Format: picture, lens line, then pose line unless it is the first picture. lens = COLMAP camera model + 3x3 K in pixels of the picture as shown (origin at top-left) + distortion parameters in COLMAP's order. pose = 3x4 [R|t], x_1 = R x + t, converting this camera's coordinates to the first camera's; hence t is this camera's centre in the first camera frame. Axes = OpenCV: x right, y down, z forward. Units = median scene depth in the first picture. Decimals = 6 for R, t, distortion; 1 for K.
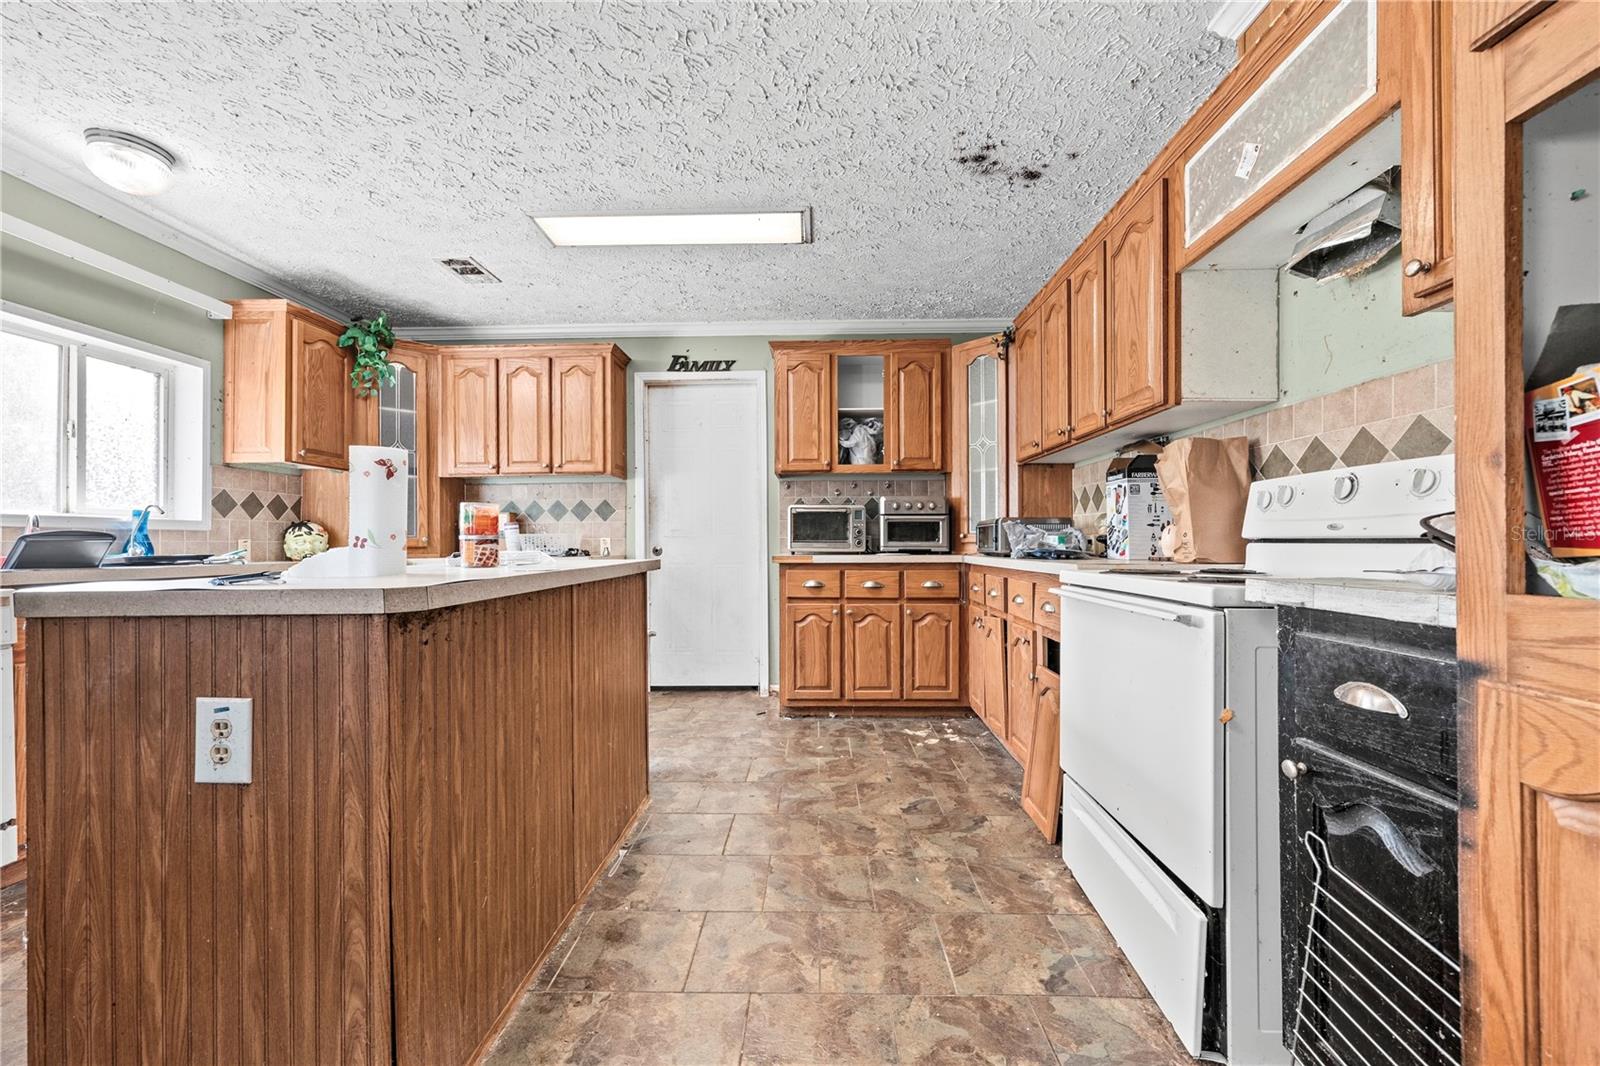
lens RADIAL K [[633.6, 0, 804.9], [0, 633.6, 538.5], [0, 0, 1]] dist [0.000685, 0.000035]
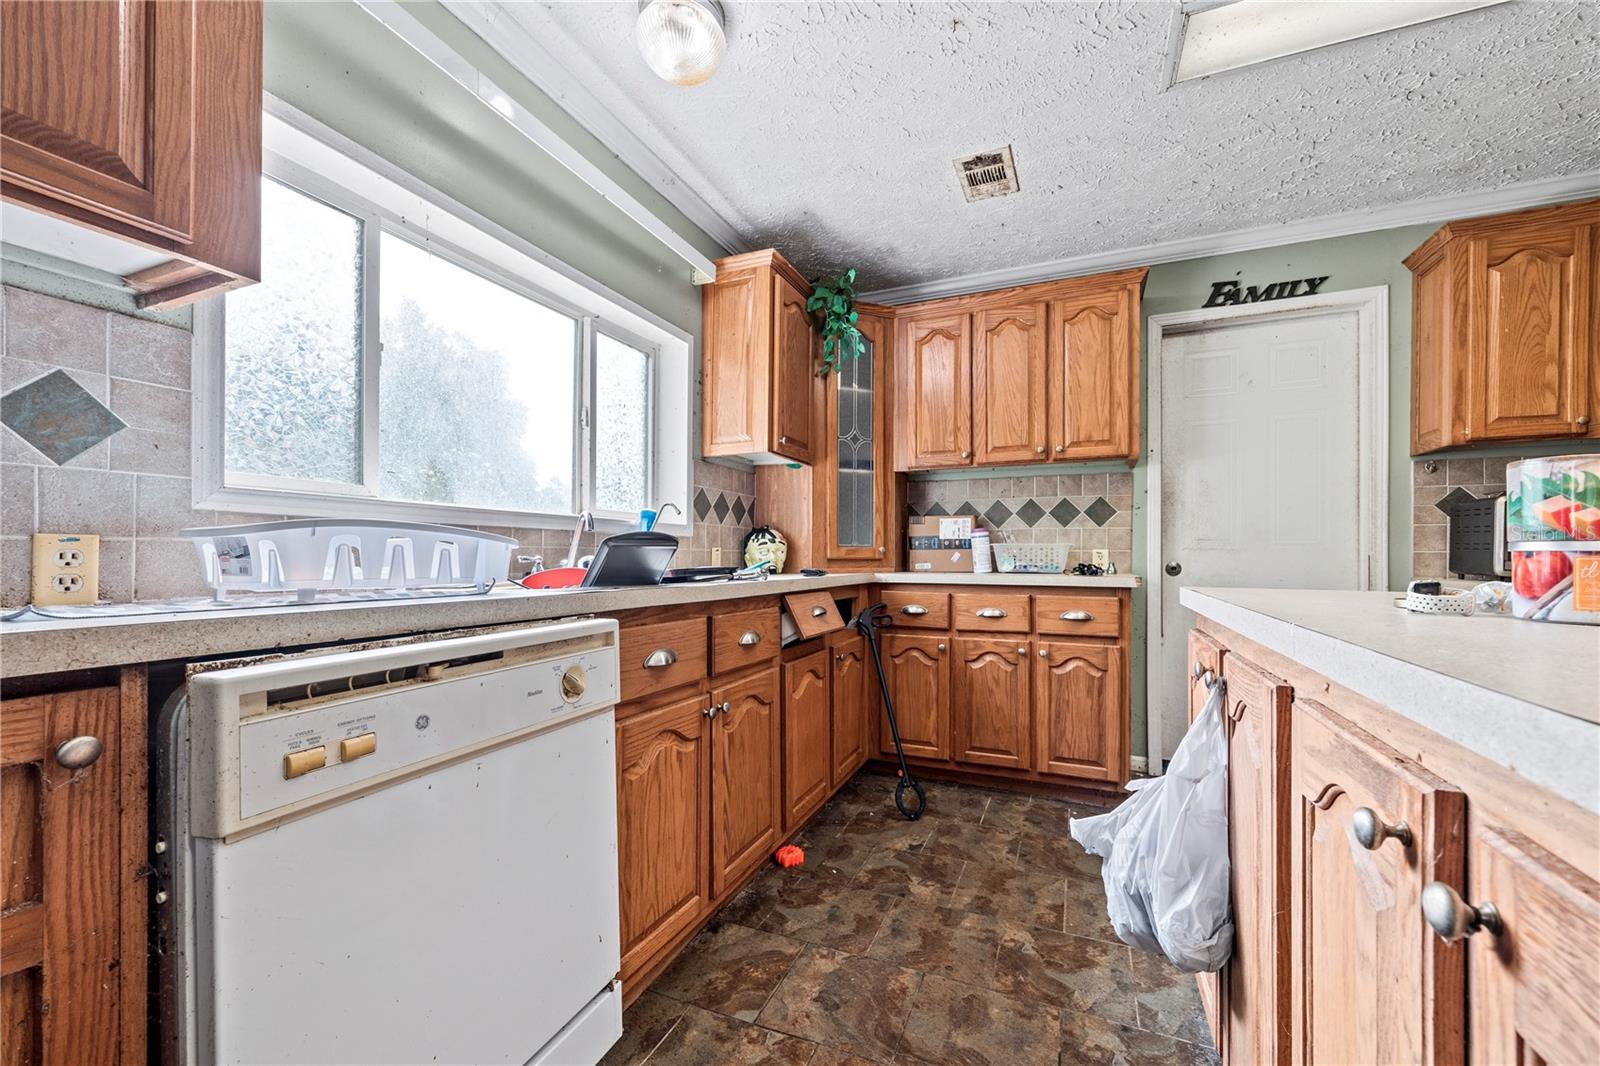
lens RADIAL K [[633.9, 0, 808.0], [0, 633.9, 557.3], [0, 0, 1]] dist [-0.000527, -0.000023]
pose [[0.928504, 0.014039, -0.371058, -0.432161], [-0.010006, 0.999868, 0.012790, 0.002202], [0.371188, -0.008163, 0.928522, 0.245430]]
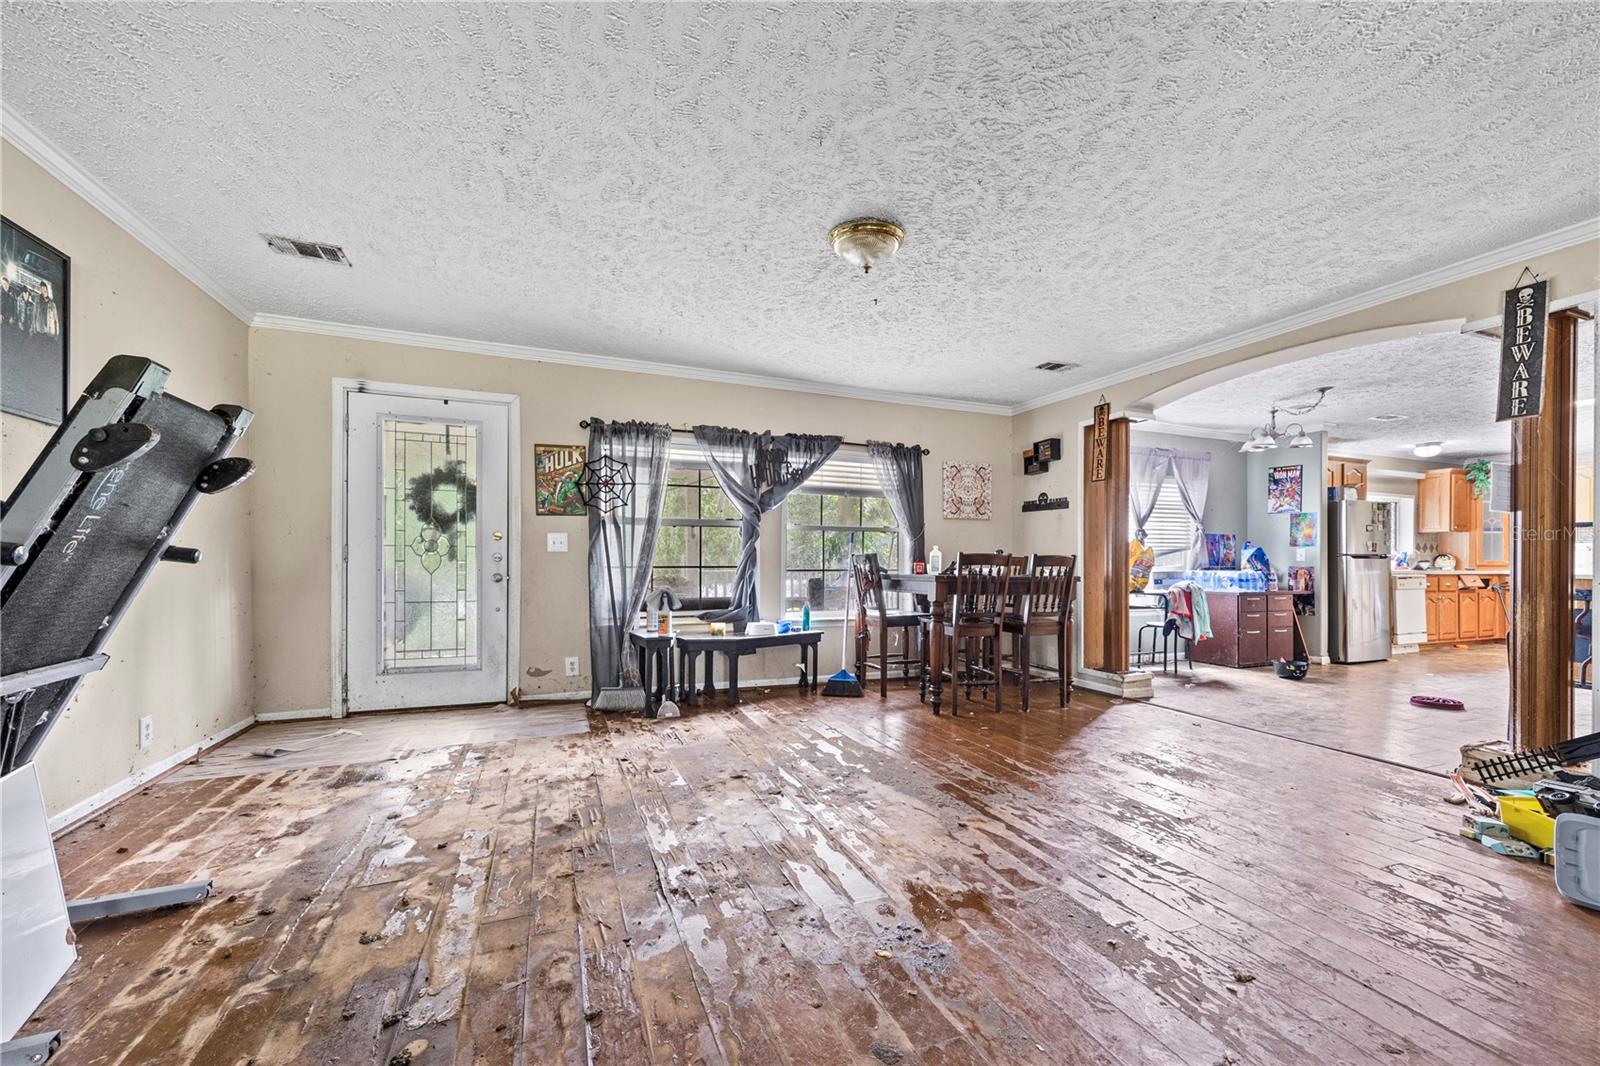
lens RADIAL K [[633.9, 0, 808.0], [0, 633.9, 557.3], [0, 0, 1]] dist [-0.000527, -0.000023]
pose [[0.399602, 0.007466, -0.916658, 0.453982], [0.002904, 0.999952, 0.009410, -0.042979], [0.916684, -0.006422, 0.399561, -2.206088]]
